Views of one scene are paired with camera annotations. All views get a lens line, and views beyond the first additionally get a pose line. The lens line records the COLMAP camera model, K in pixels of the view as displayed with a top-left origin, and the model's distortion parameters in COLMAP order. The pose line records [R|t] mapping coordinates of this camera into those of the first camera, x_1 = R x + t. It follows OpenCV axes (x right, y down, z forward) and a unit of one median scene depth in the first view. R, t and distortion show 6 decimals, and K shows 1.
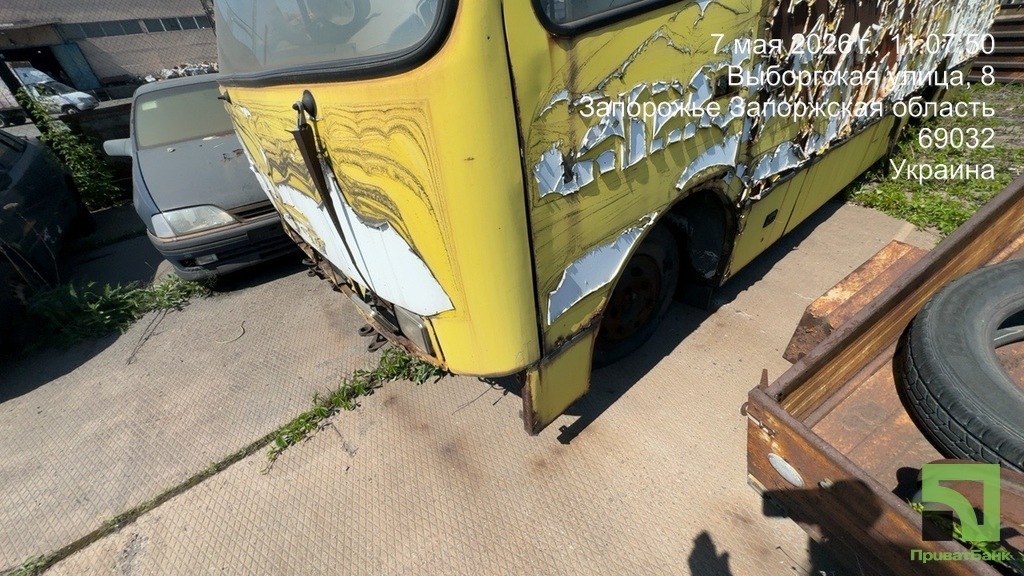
lens RADIAL K [[391.6, 0, 512.0], [0, 391.6, 288.0], [0, 0, 1]] dist [-0.000277, -0.000020]
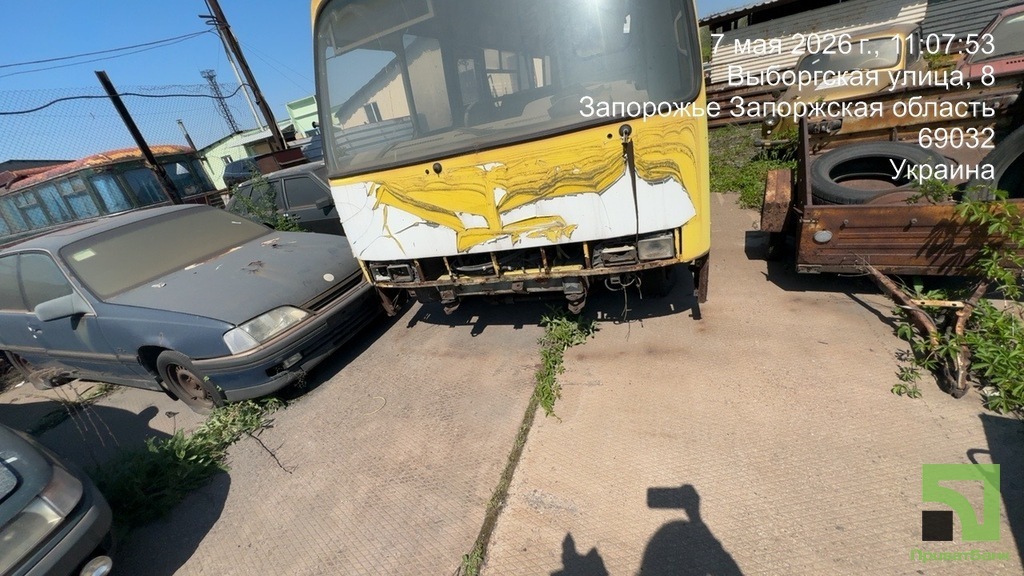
lens RADIAL K [[391.6, 0, 512.0], [0, 391.6, 288.0], [0, 0, 1]] dist [-0.000277, -0.000020]
pose [[0.838140, -0.292993, 0.460083, -1.210426], [0.390976, 0.910859, -0.132187, 0.179169], [-0.380341, 0.290673, 0.877981, -0.192202]]
